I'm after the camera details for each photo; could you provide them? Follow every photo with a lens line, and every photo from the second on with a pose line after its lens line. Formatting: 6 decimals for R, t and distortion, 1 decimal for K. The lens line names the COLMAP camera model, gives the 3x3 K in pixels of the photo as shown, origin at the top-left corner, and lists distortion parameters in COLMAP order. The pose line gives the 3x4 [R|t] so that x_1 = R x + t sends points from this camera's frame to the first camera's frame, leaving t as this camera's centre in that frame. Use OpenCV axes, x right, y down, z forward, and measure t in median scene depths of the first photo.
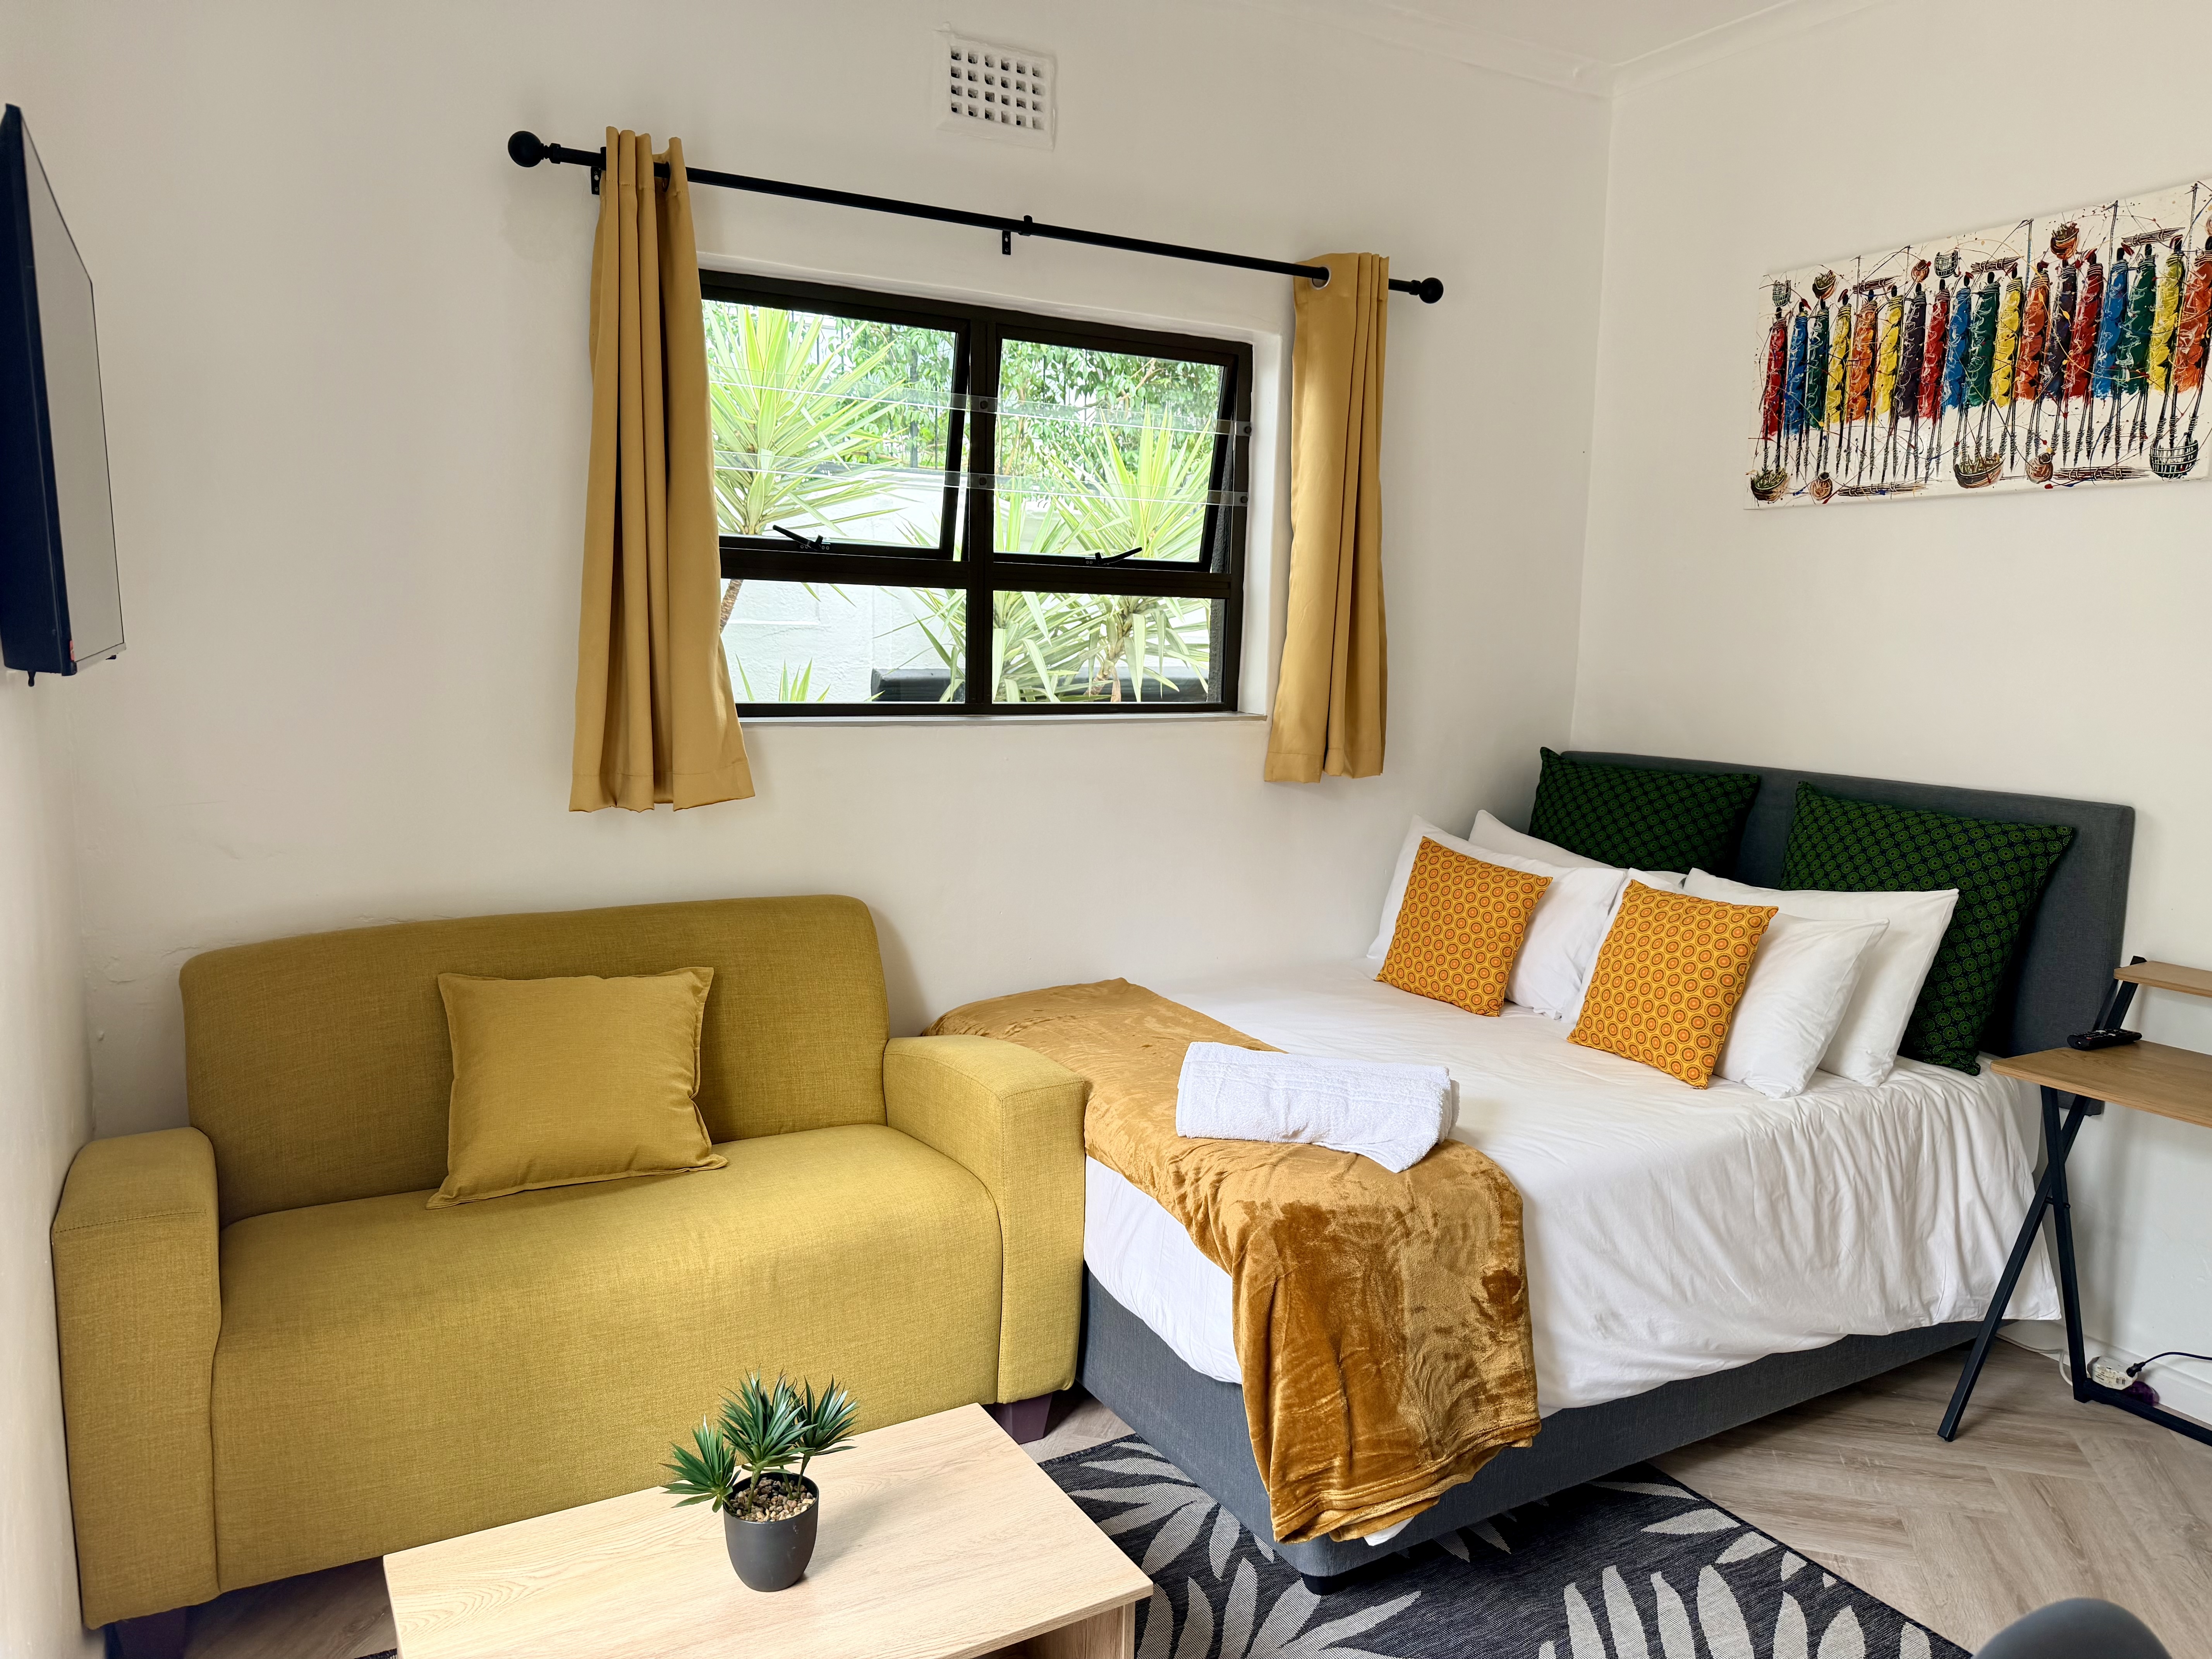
lens RADIAL K [[1524.3, 0, 1112.7], [0, 1524.3, 837.2], [0, 0, 1]] dist [0.017808, -0.032923]
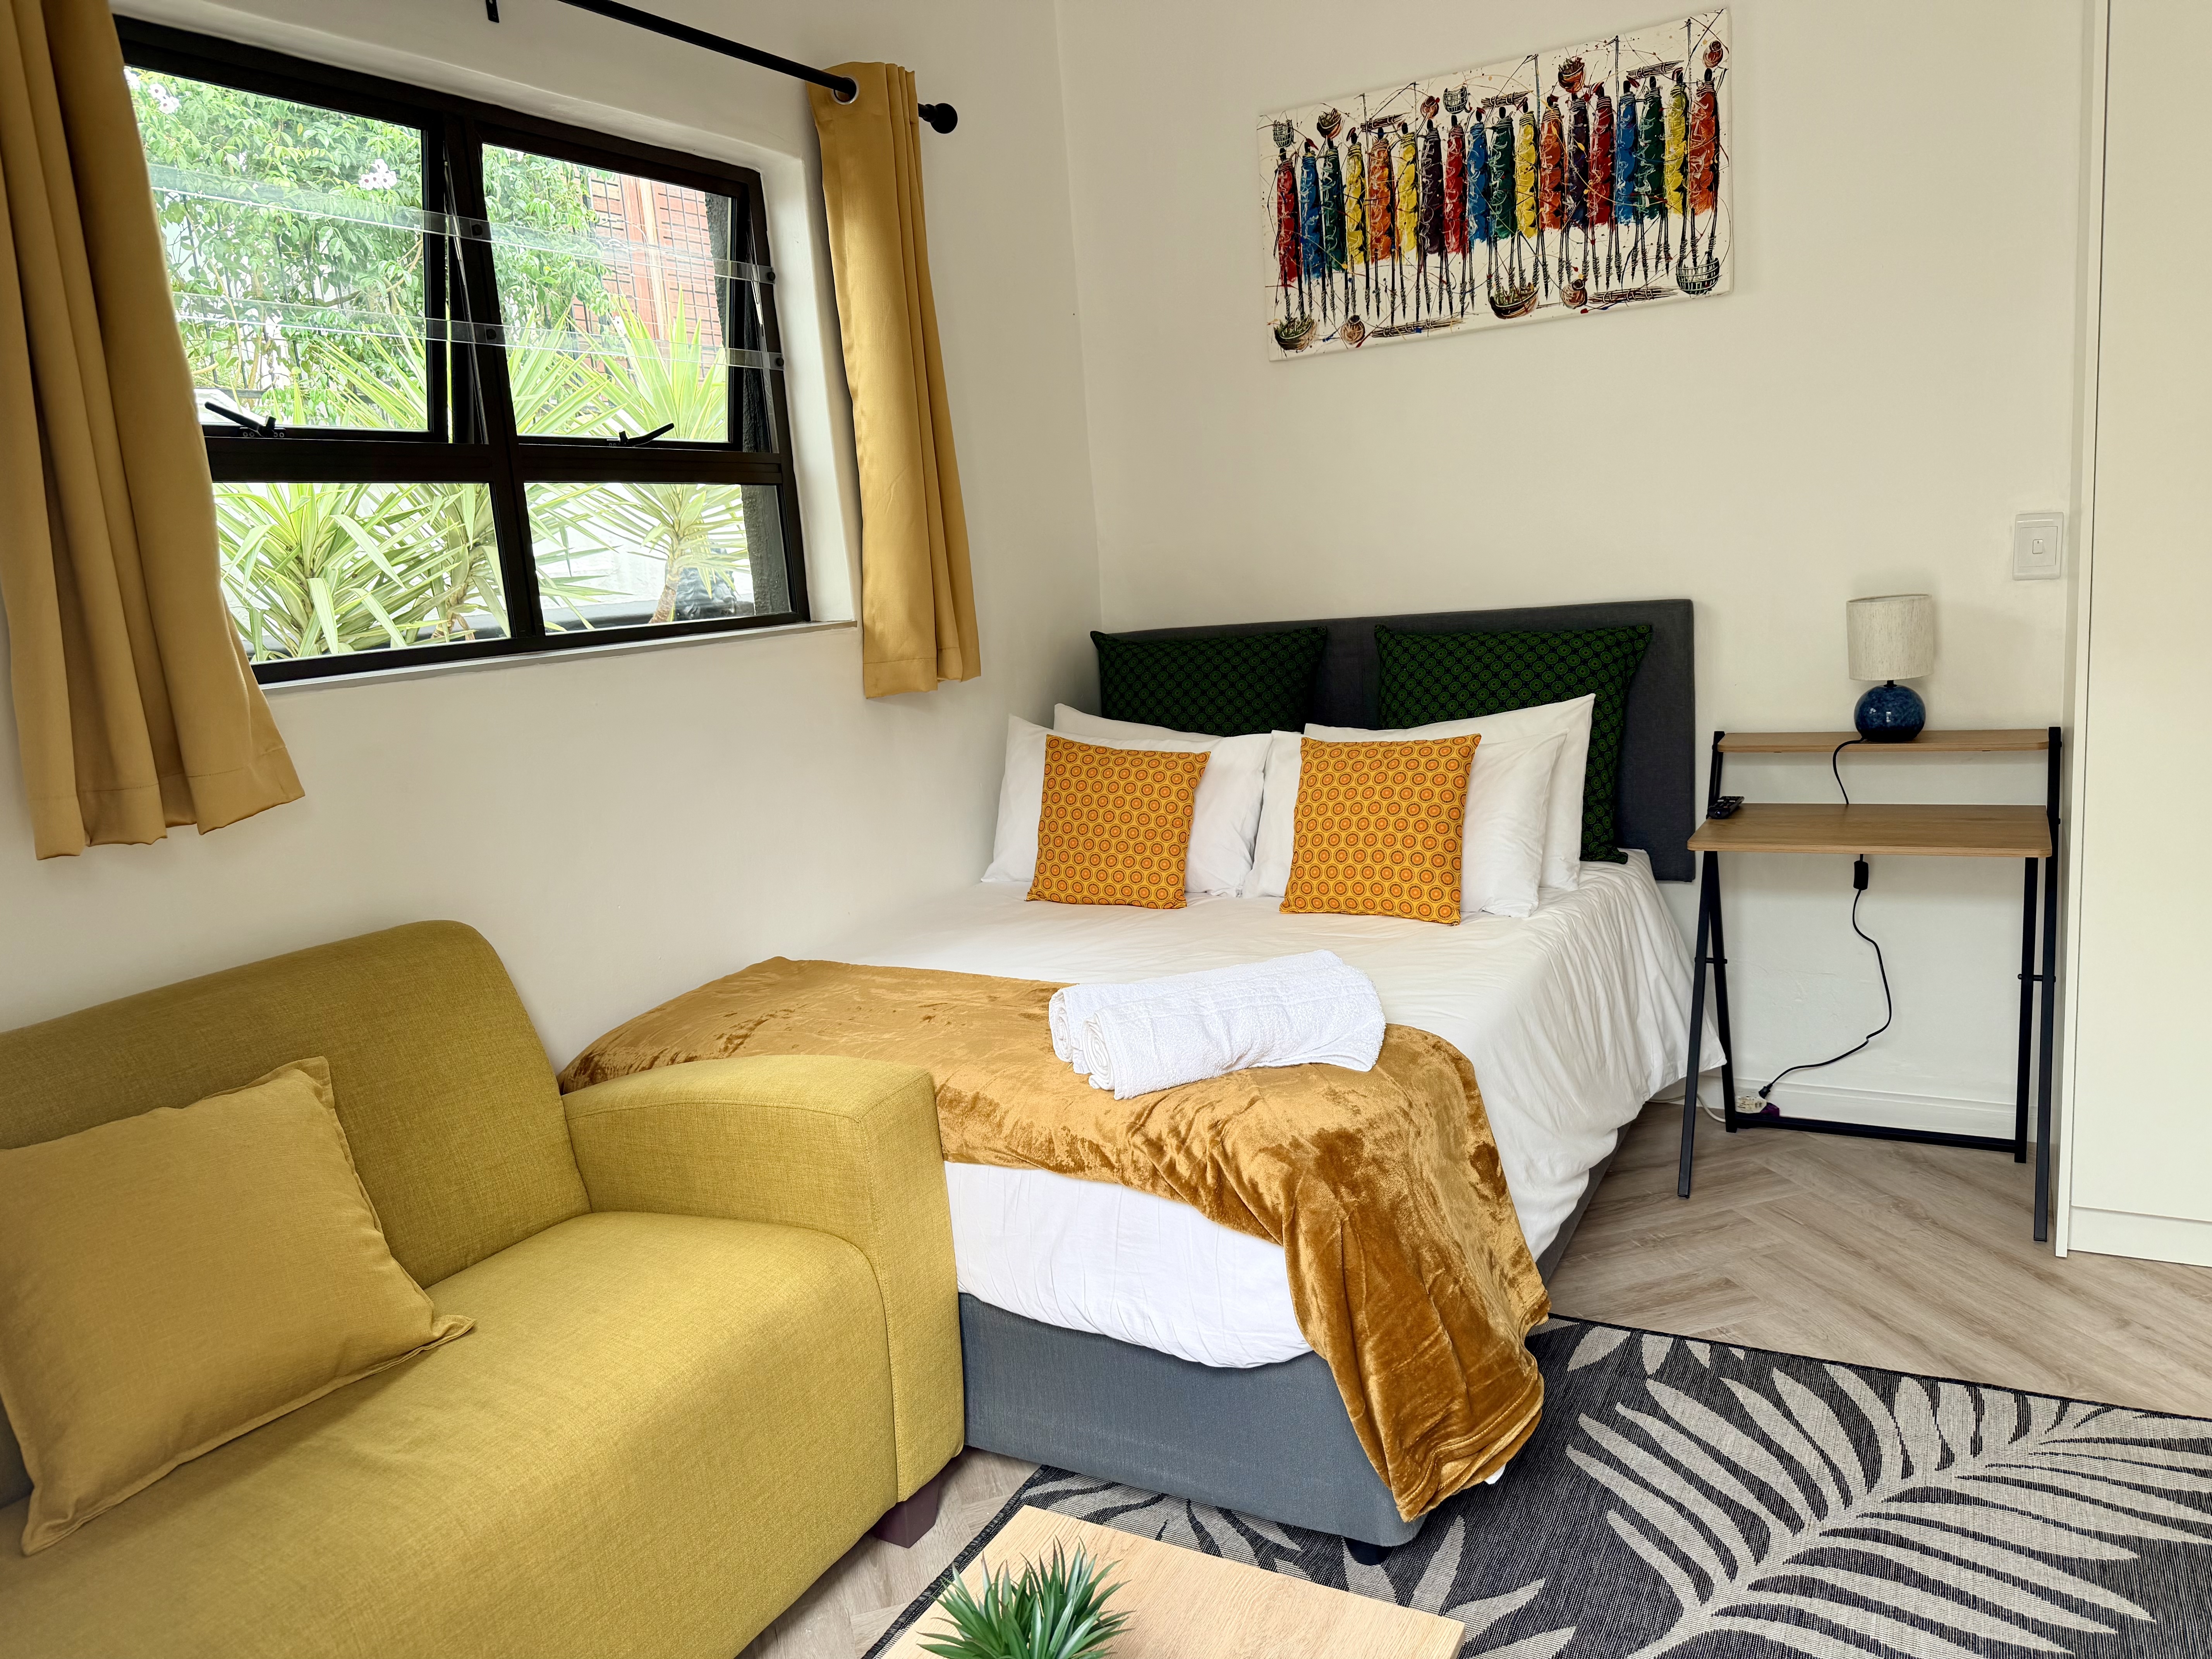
lens RADIAL K [[1543.7, 0, 1101.4], [0, 1543.7, 840.9], [0, 0, 1]] dist [0.030447, -0.060174]
pose [[0.853033, -0.178593, 0.490345, -0.274827], [0.163690, 0.983767, 0.073543, -0.000283], [-0.495520, 0.017530, 0.868420, 0.234745]]
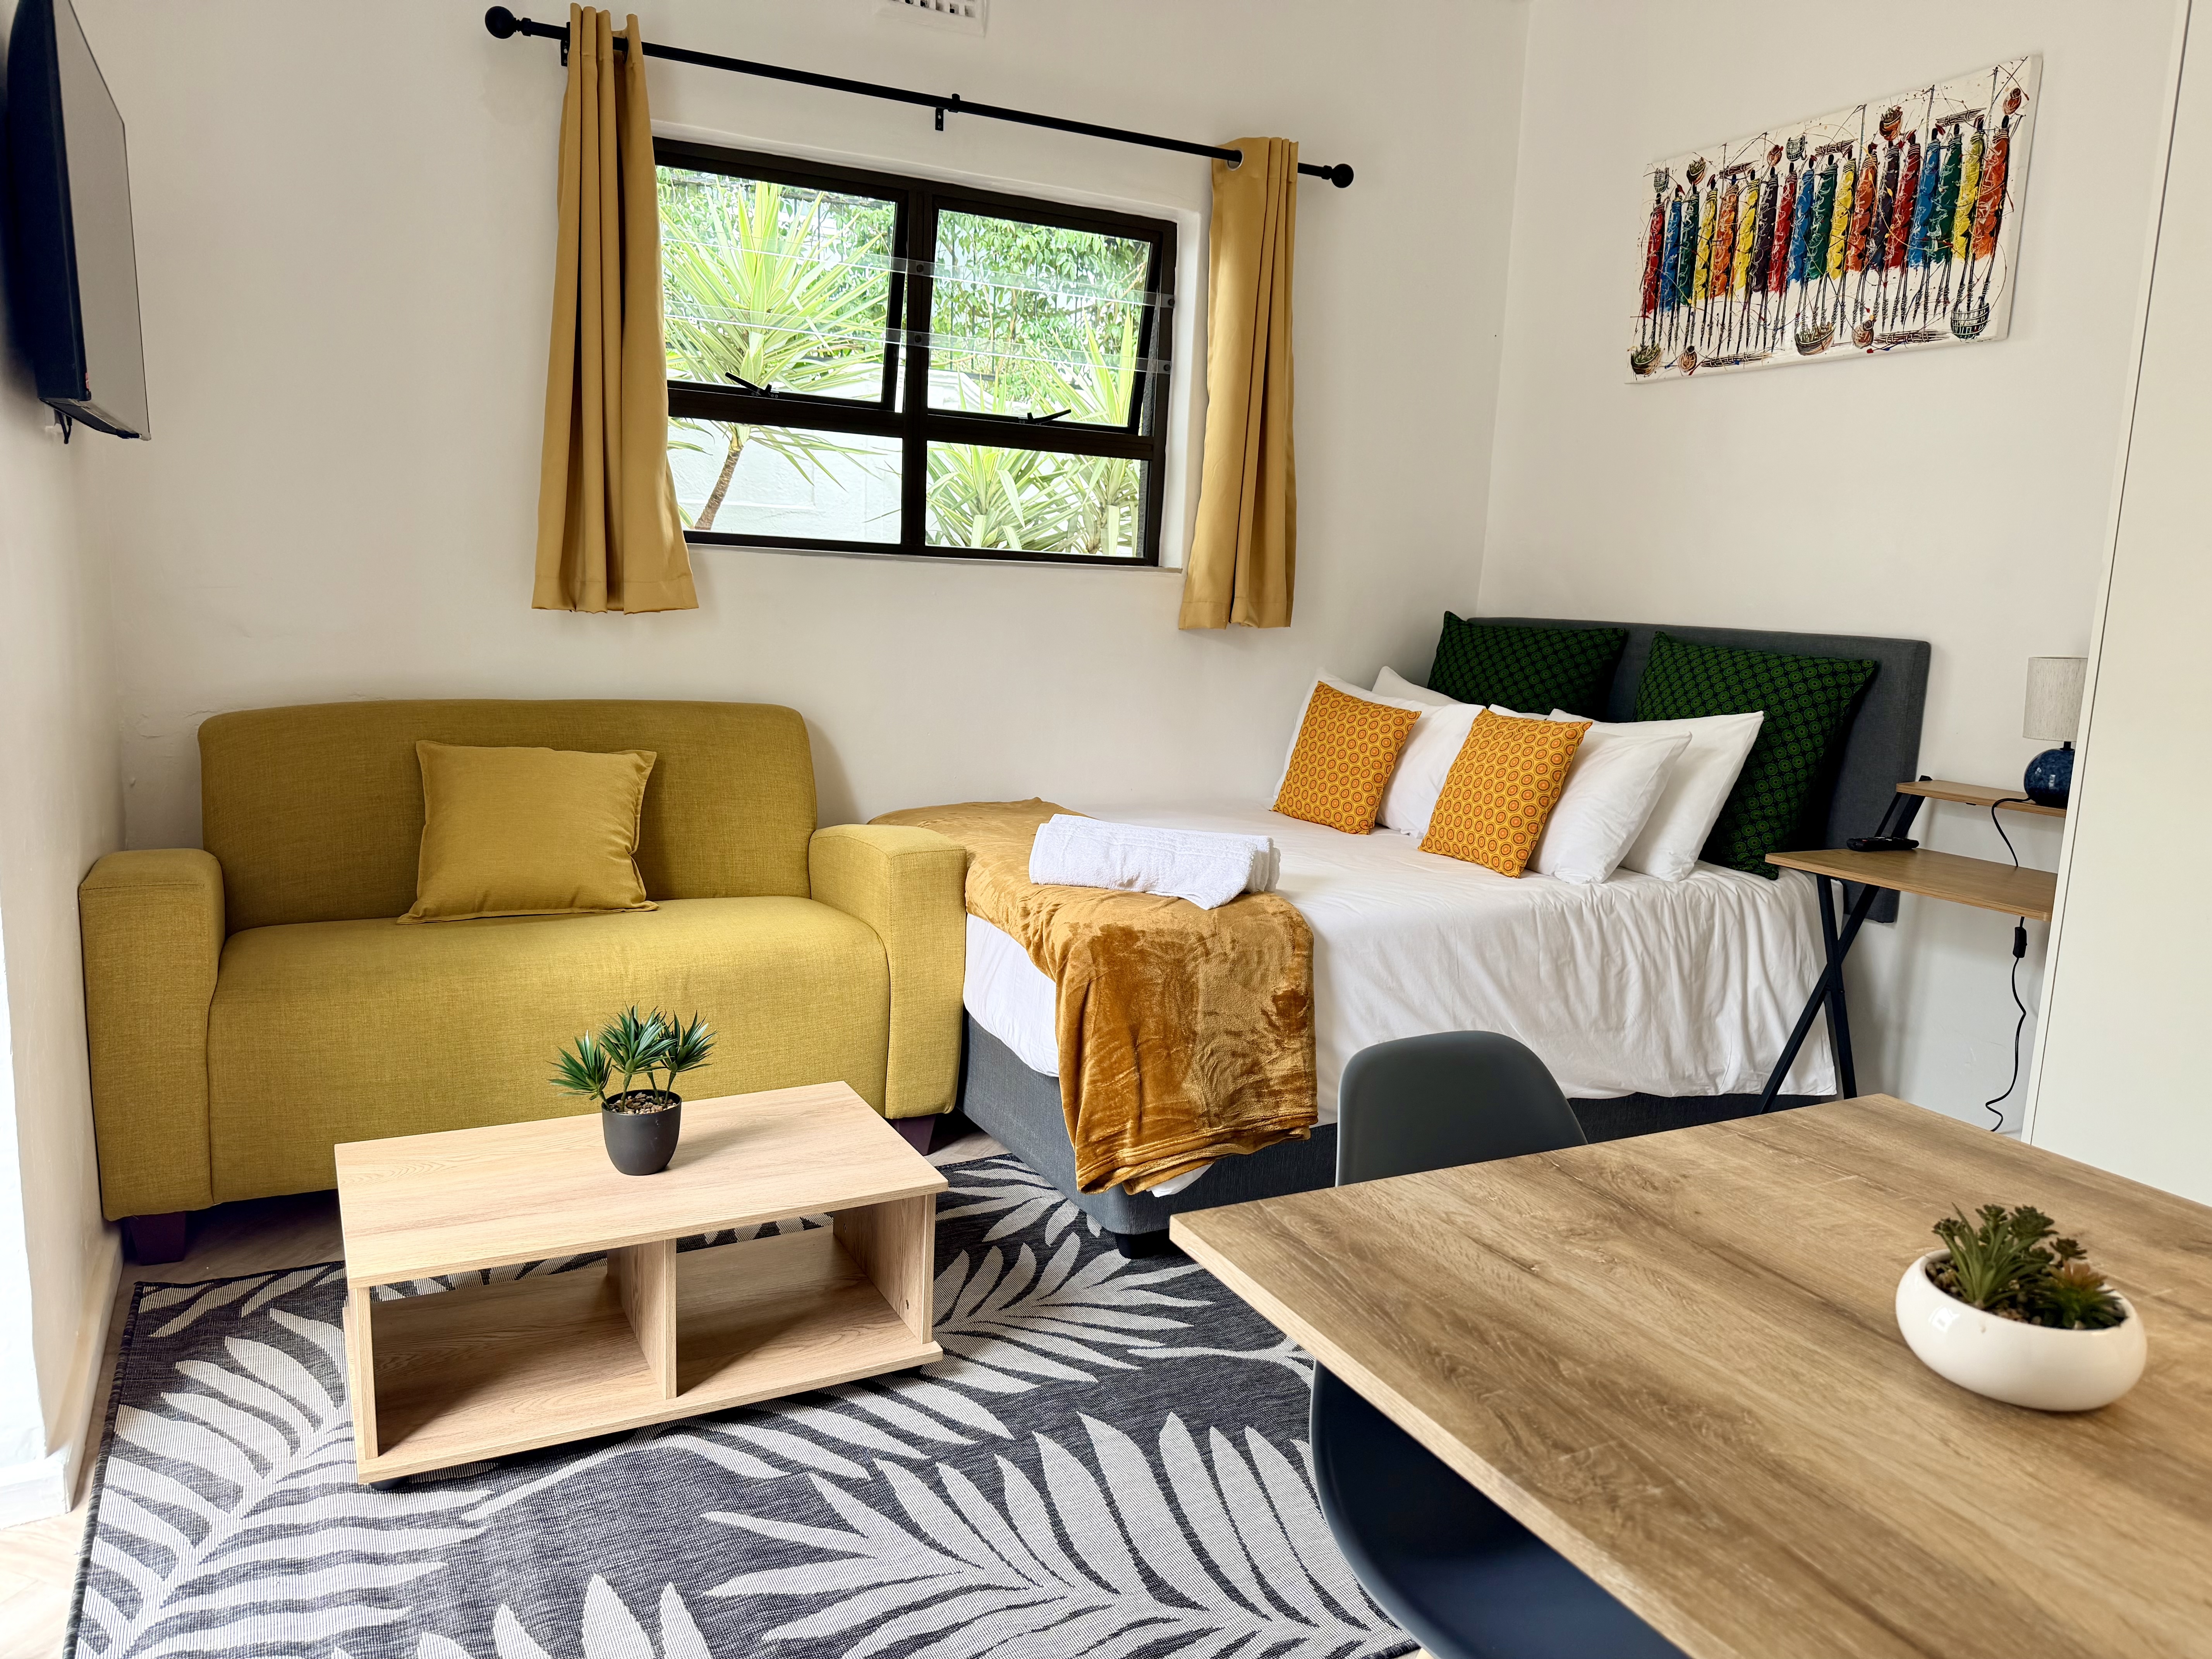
lens RADIAL K [[1524.3, 0, 1112.7], [0, 1524.3, 837.2], [0, 0, 1]] dist [0.017808, -0.032923]
pose [[0.999031, 0.026577, -0.035091, 0.117405], [-0.025393, 0.999107, 0.033760, 0.097541], [0.035957, -0.032836, 0.998814, -0.130757]]
